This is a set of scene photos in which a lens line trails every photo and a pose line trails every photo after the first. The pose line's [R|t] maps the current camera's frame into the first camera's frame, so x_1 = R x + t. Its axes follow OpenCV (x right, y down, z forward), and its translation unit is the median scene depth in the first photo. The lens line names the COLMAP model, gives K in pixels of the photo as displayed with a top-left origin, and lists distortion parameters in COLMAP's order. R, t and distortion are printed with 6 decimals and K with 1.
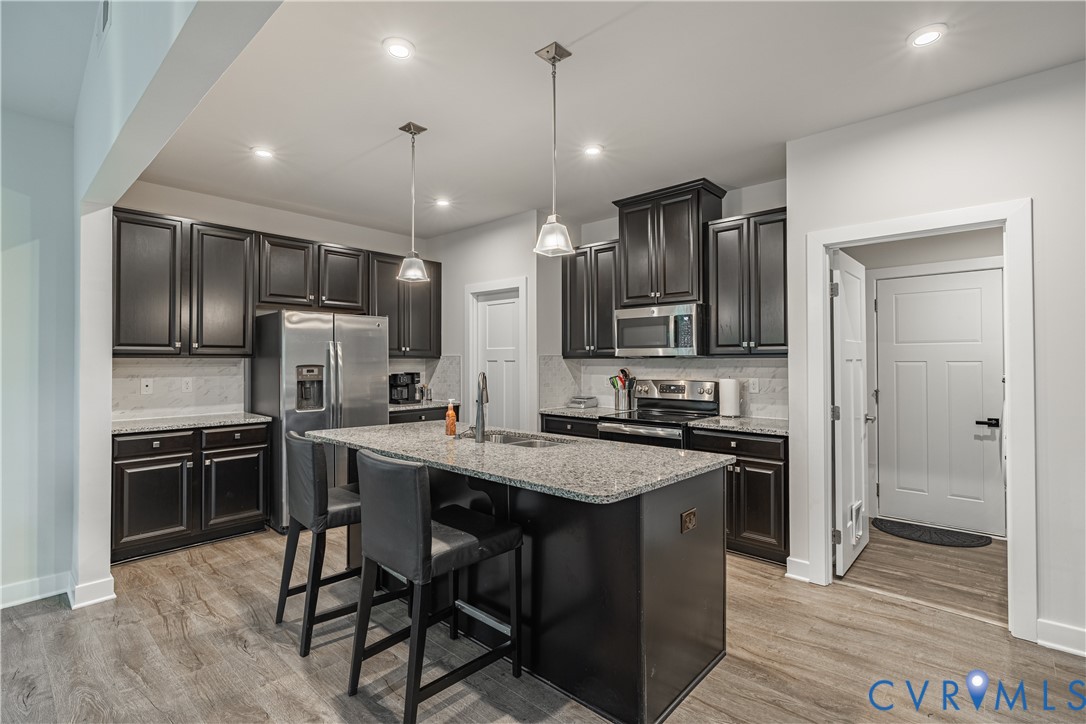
lens RADIAL K [[515.4, 0, 547.1], [0, 515.4, 356.0], [0, 0, 1]] dist [-0.002477, 0.000284]
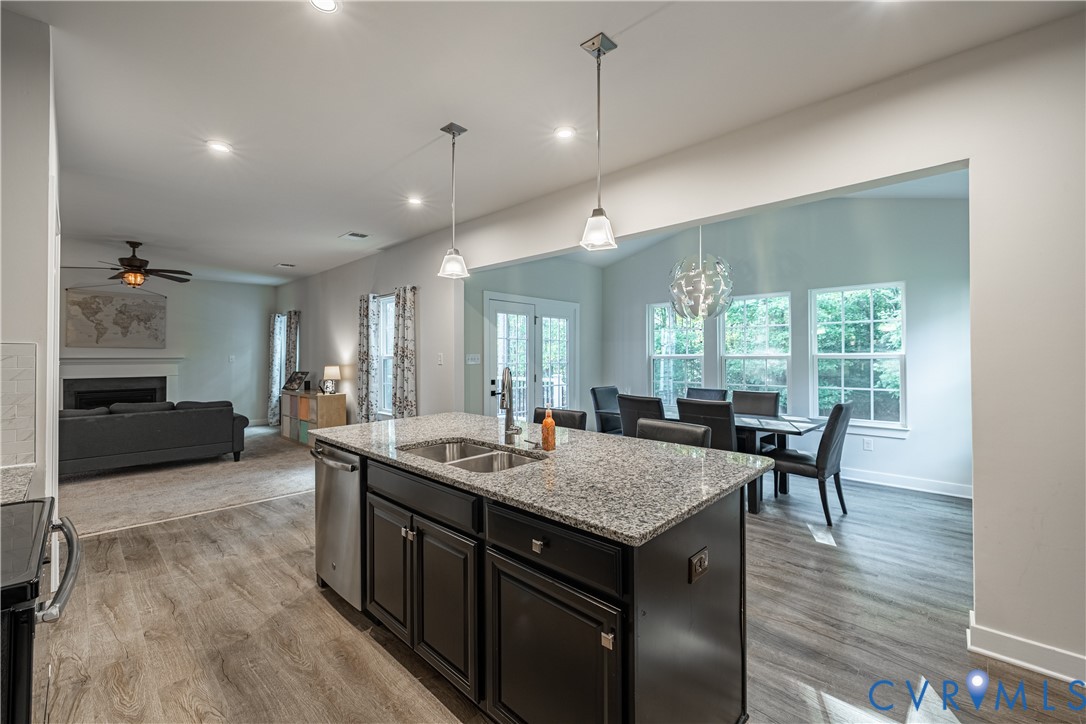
lens RADIAL K [[454.1, 0, 543.9], [0, 454.1, 352.4], [0, 0, 1]] dist [0.002492, 0.000004]
pose [[-0.999326, 0.004316, 0.036450, -0.155050], [0.003602, 0.999801, -0.019636, 0.016344], [-0.036528, -0.019491, -0.999143, 1.272091]]
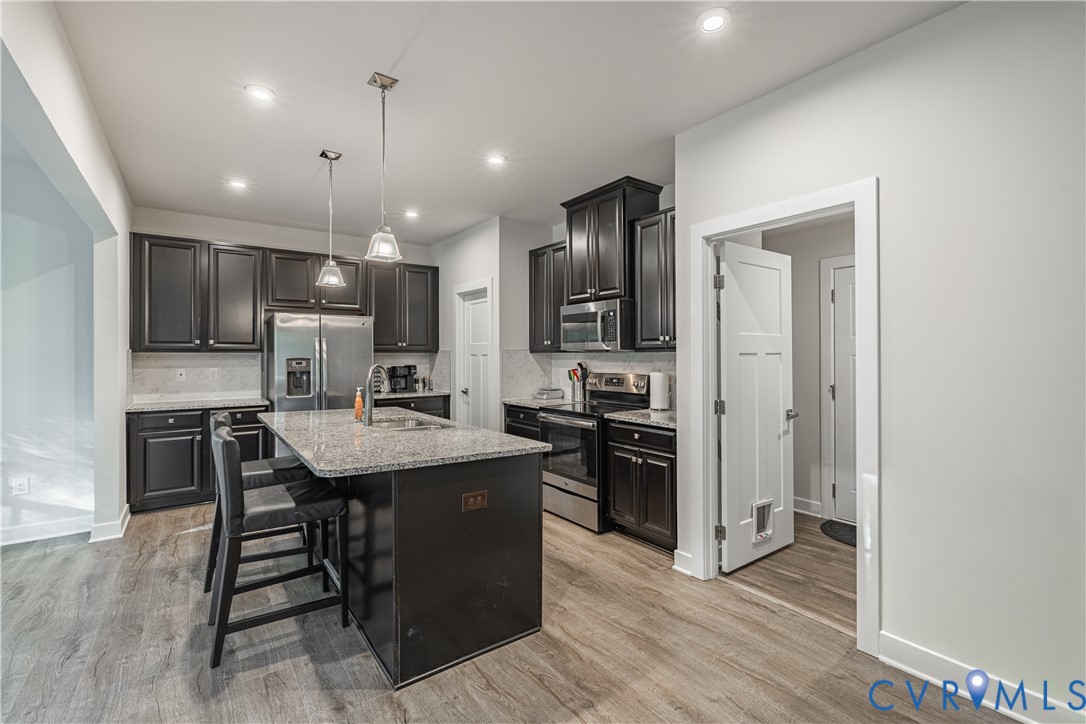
lens RADIAL K [[490.1, 0, 545.9], [0, 490.1, 355.6], [0, 0, 1]] dist [-0.001976, 0.000144]
pose [[0.978615, 0.000088, -0.205702, 0.338660], [0.002006, 0.999948, 0.009968, 0.001178], [0.205692, -0.010167, 0.978564, 0.011419]]
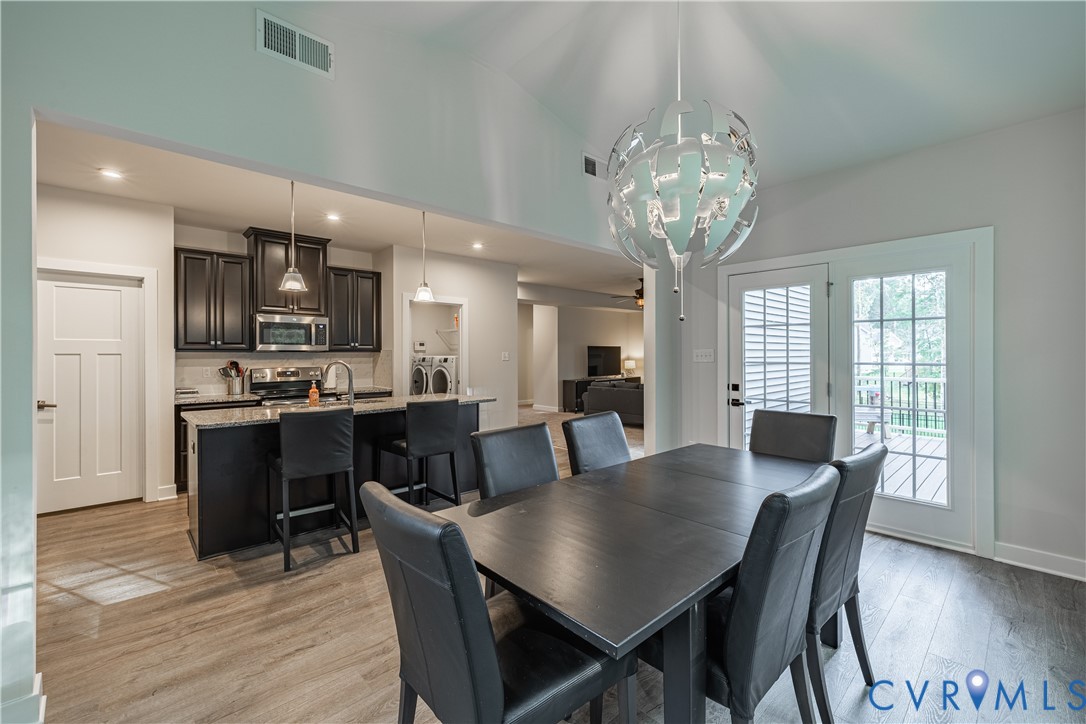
lens RADIAL K [[446.4, 0, 543.0], [0, 446.4, 362.0], [0, 0, 1]] dist [-0.000266, -0.000096]
pose [[0.086791, -0.014396, 0.996123, -0.998457], [-0.005306, 0.999875, 0.014913, 0.009971], [-0.996212, -0.006579, 0.086704, 0.215831]]
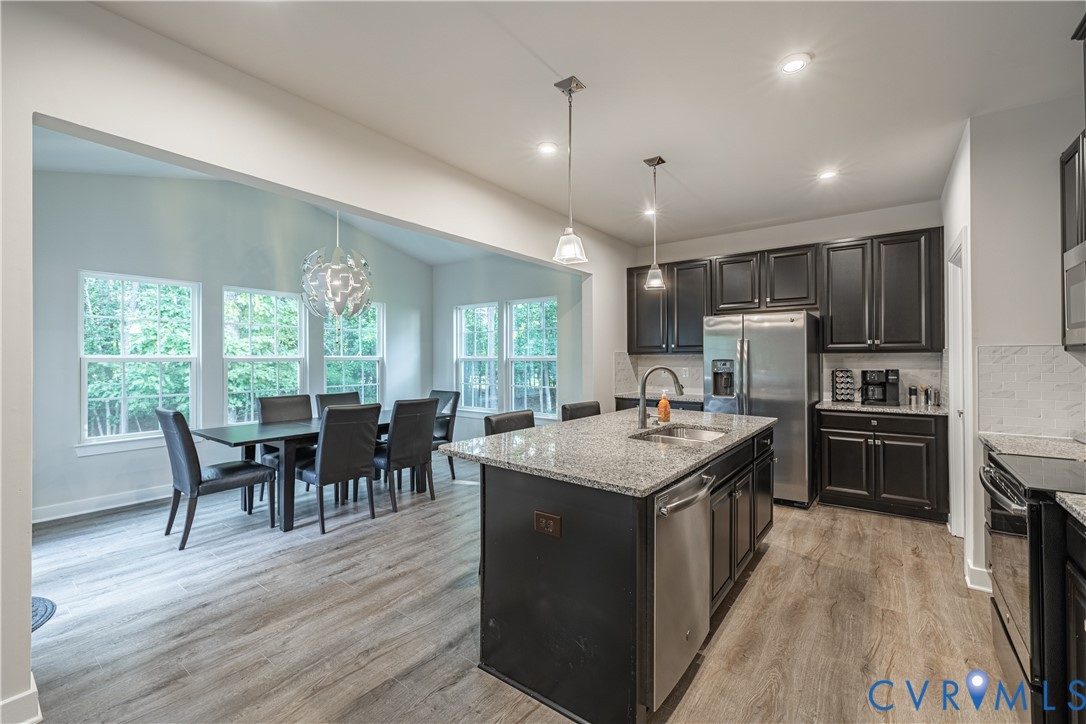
lens RADIAL K [[455.1, 0, 537.3], [0, 455.1, 356.0], [0, 0, 1]] dist [0.000281, -0.000236]
pose [[0.078556, -0.003375, -0.996904, 0.589761], [0.010818, 0.999938, -0.002533, 0.007417], [0.996851, -0.010585, 0.078587, 0.490232]]
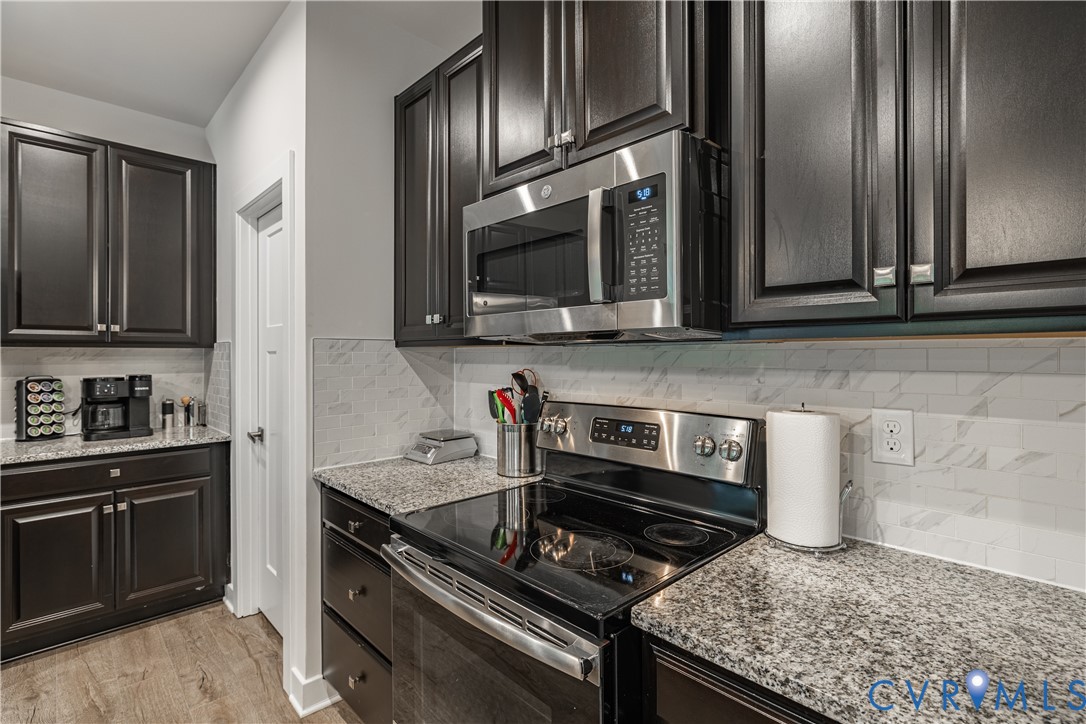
lens RADIAL K [[512.0, 0, 543.6], [0, 512.0, 356.8], [0, 0, 1]] dist [-0.001444, 0.000582]
pose [[0.997107, 0.002025, -0.075986, 0.234543], [-0.001195, 0.999939, 0.010967, 0.010736], [0.076004, -0.010844, 0.997049, 0.715049]]
